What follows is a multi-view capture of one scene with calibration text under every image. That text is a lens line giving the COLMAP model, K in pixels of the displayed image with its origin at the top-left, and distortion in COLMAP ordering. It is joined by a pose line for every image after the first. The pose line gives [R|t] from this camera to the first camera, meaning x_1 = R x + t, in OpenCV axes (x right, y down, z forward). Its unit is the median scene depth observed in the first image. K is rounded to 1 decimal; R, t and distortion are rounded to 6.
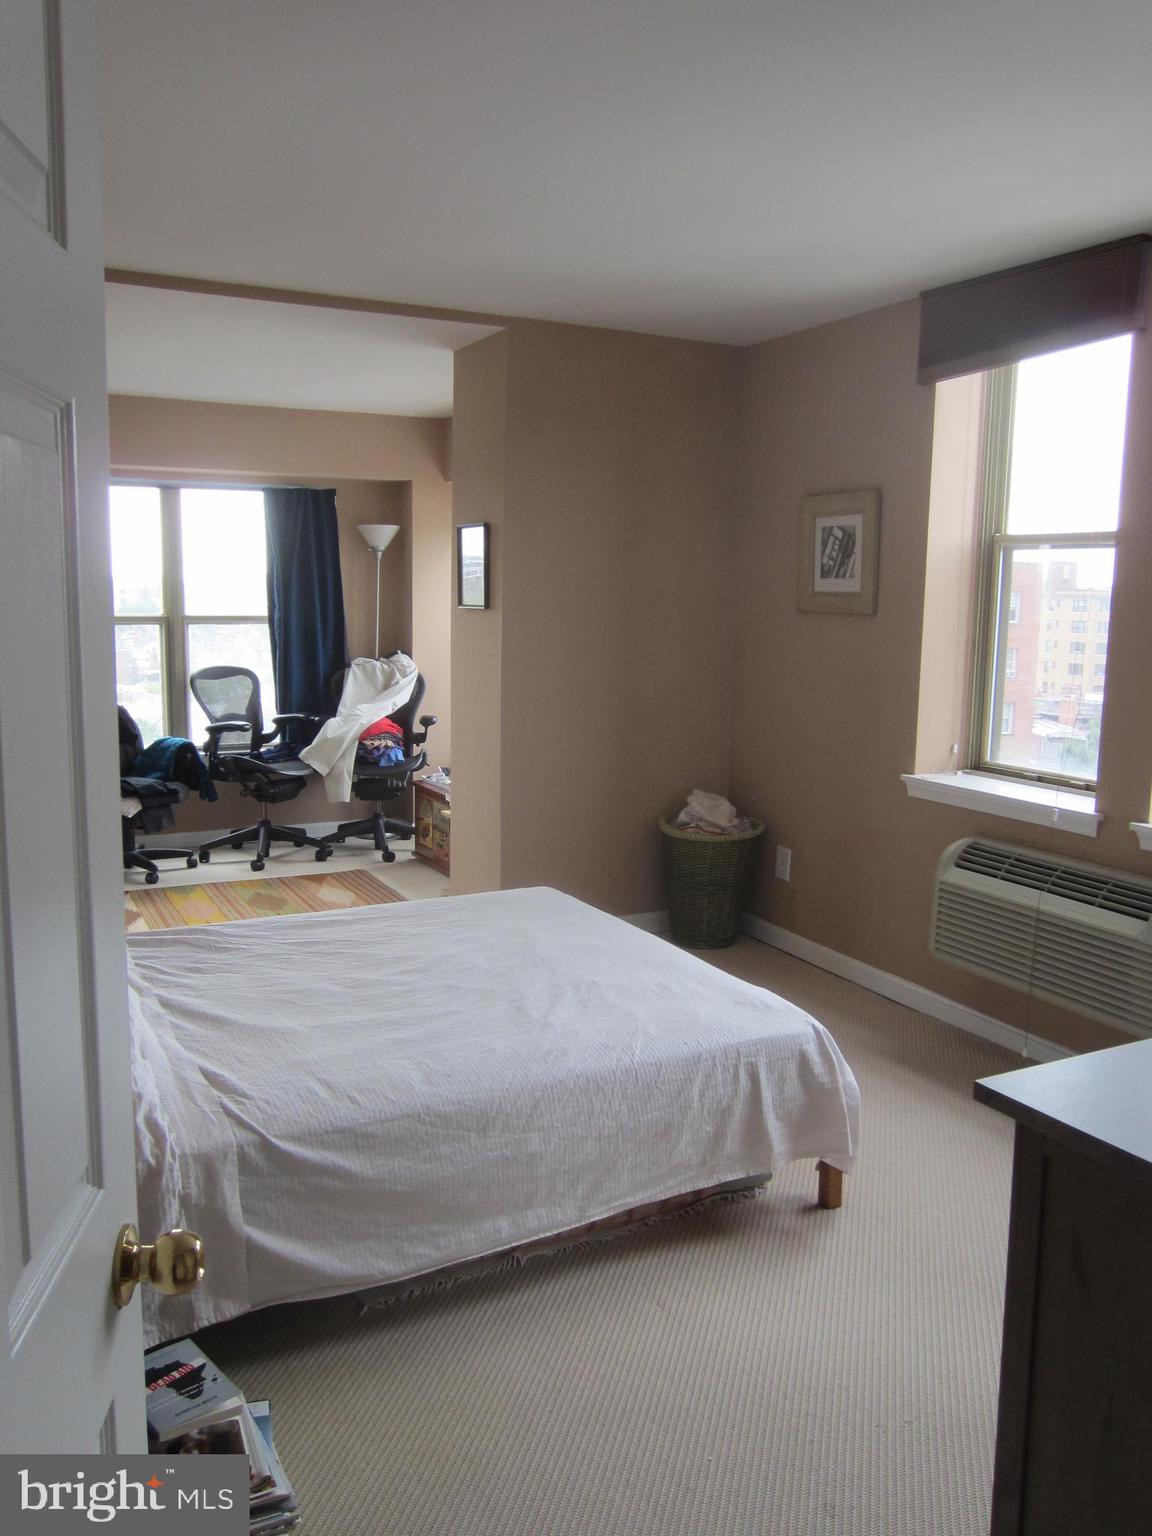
lens RADIAL K [[1211.8, 0, 572.5], [0, 1211.8, 797.8], [0, 0, 1]] dist [-0.087592, 0.033371]
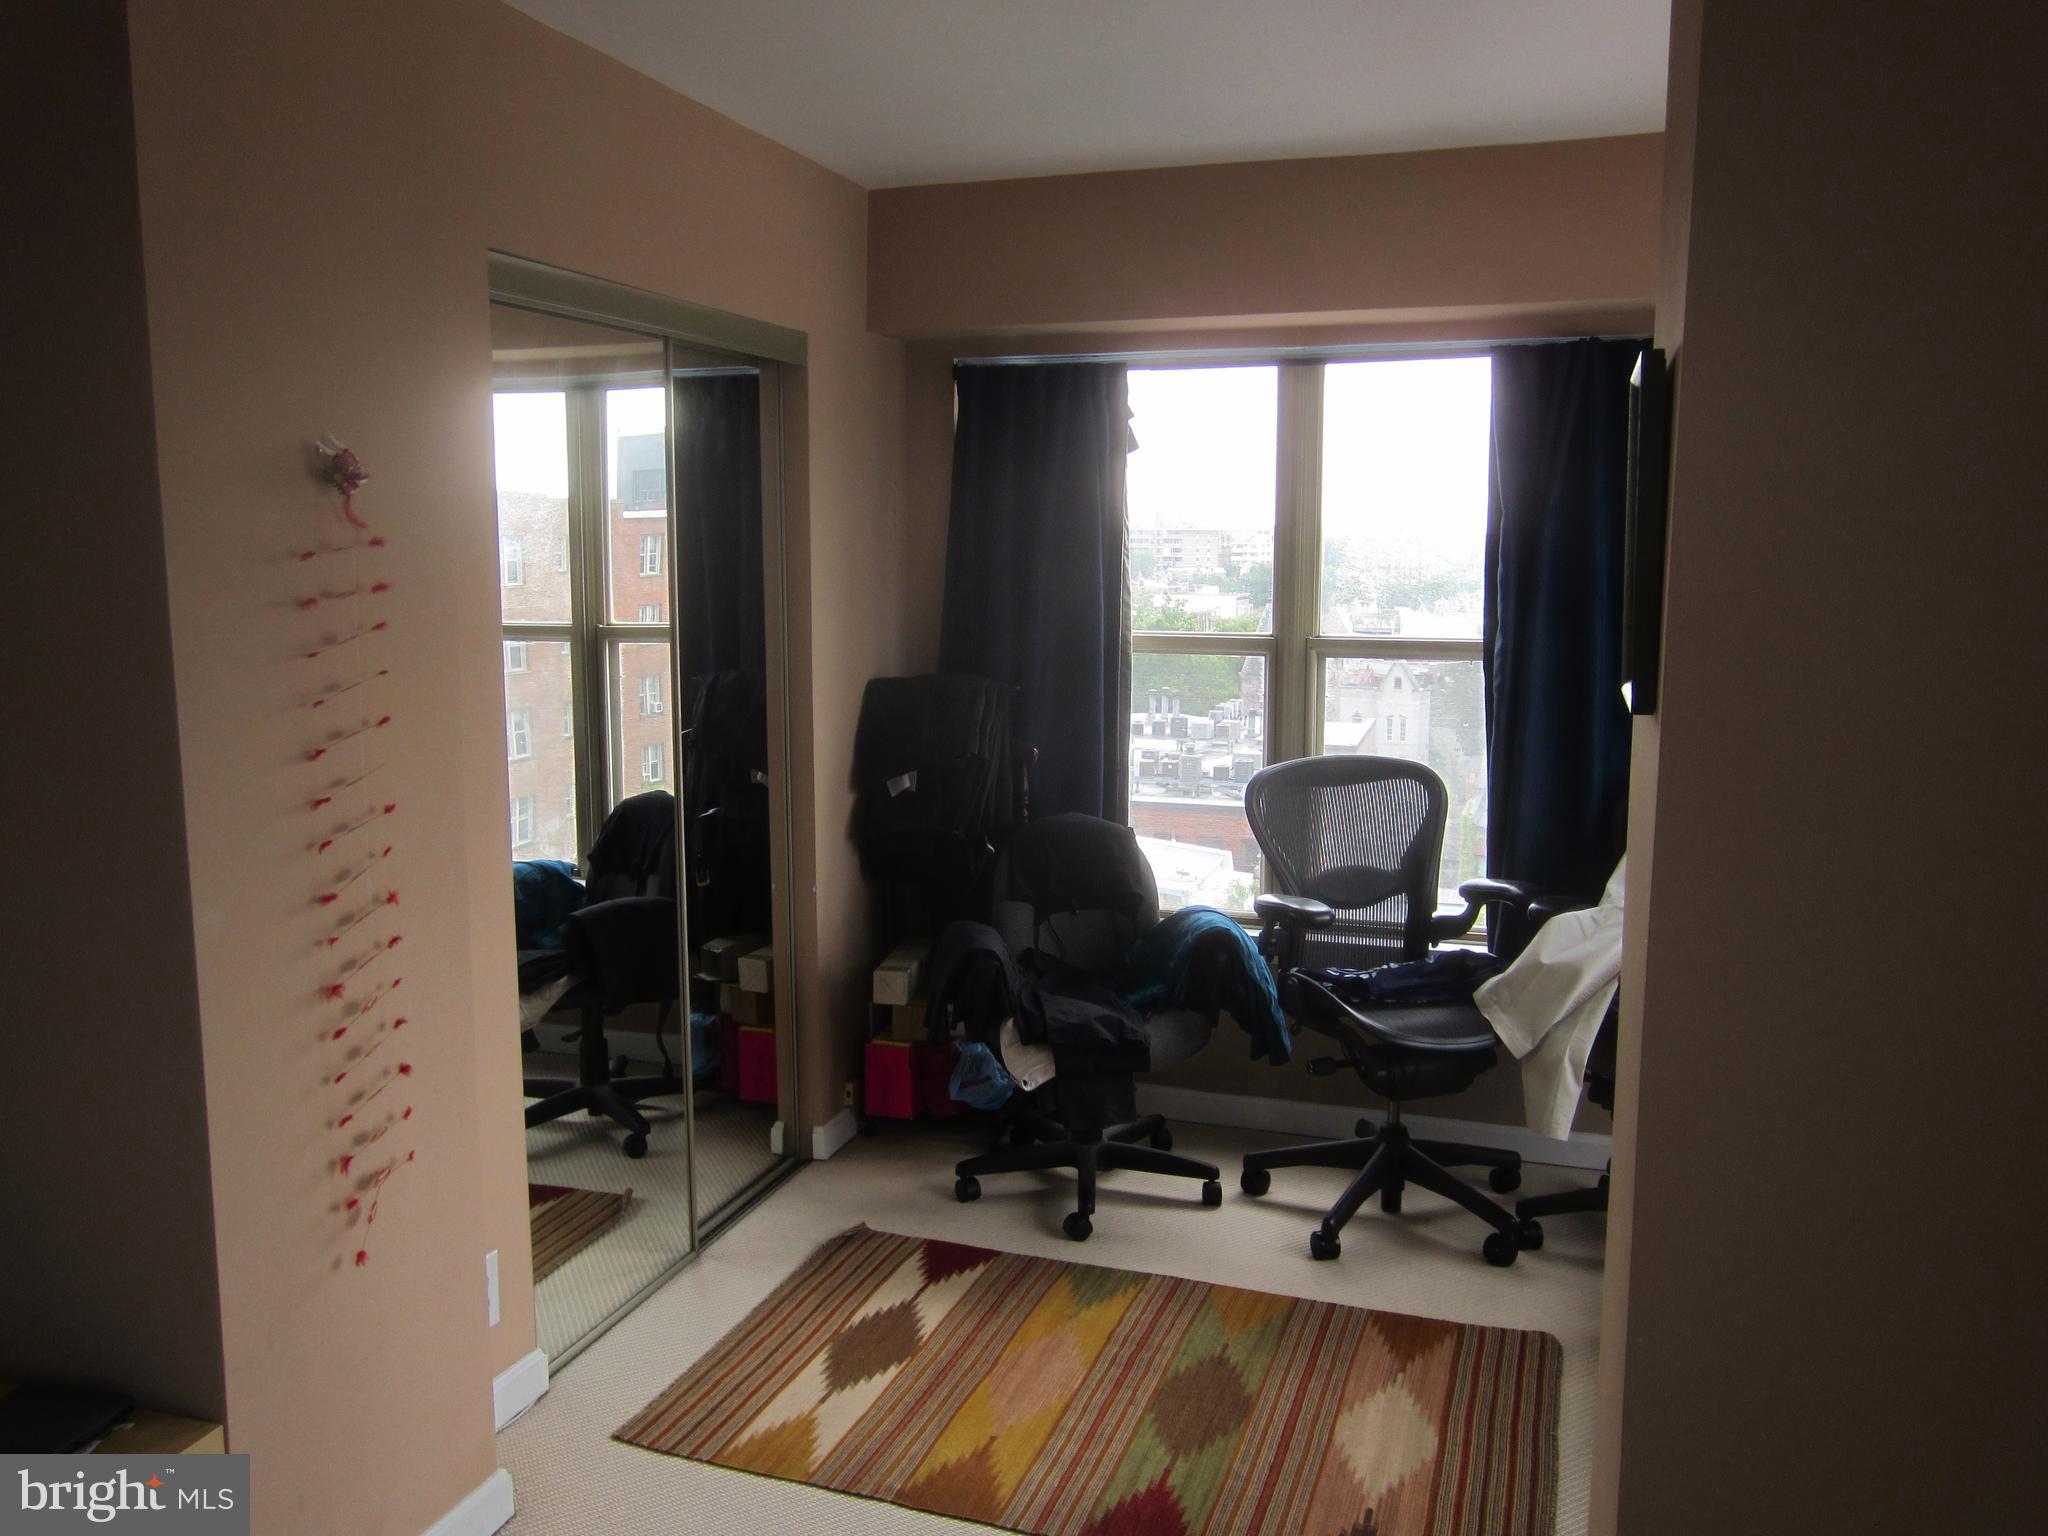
lens RADIAL K [[1615.7, 0, 1020.5], [0, 1615.7, 761.6], [0, 0, 1]] dist [-0.087592, 0.033371]
pose [[0.692585, 0.078981, -0.716999, 0.064730], [-0.106474, 0.994293, 0.006678, -0.134137], [0.713435, 0.071717, 0.697042, 0.682675]]
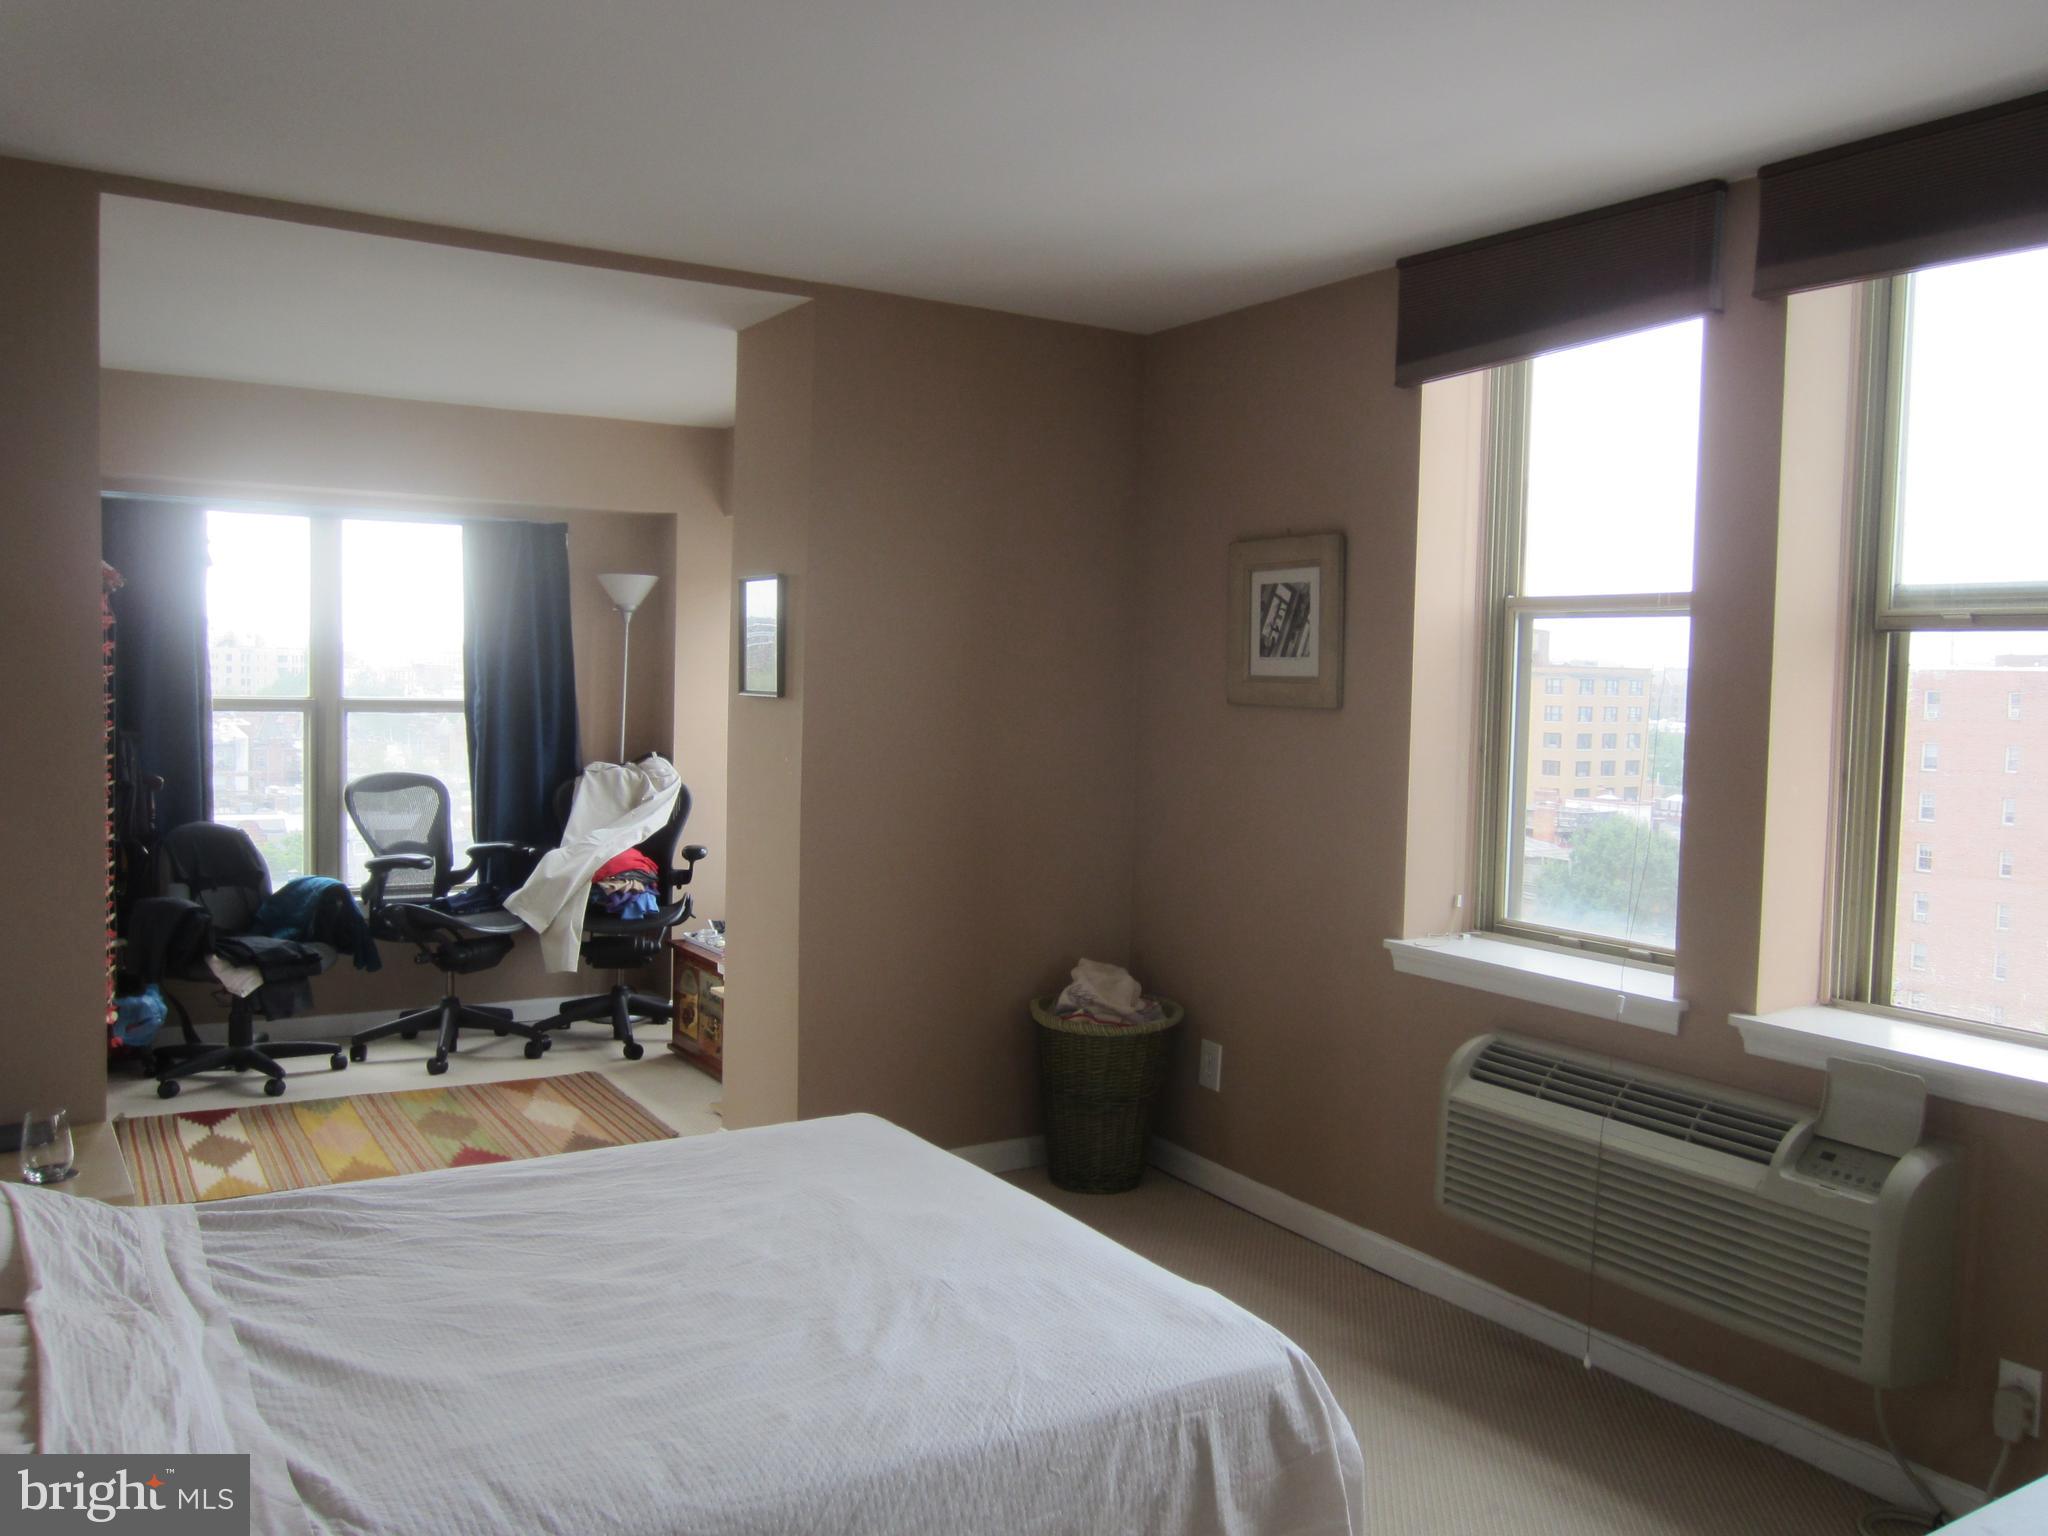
lens RADIAL K [[1615.7, 0, 1020.7], [0, 1615.7, 758.5], [0, 0, 1]] dist [-0.087592, 0.033371]
pose [[0.996966, 0.004694, 0.077701, -0.005991], [0.003999, 0.993774, -0.111345, -0.019402], [-0.077740, 0.111318, 0.990740, 0.087634]]
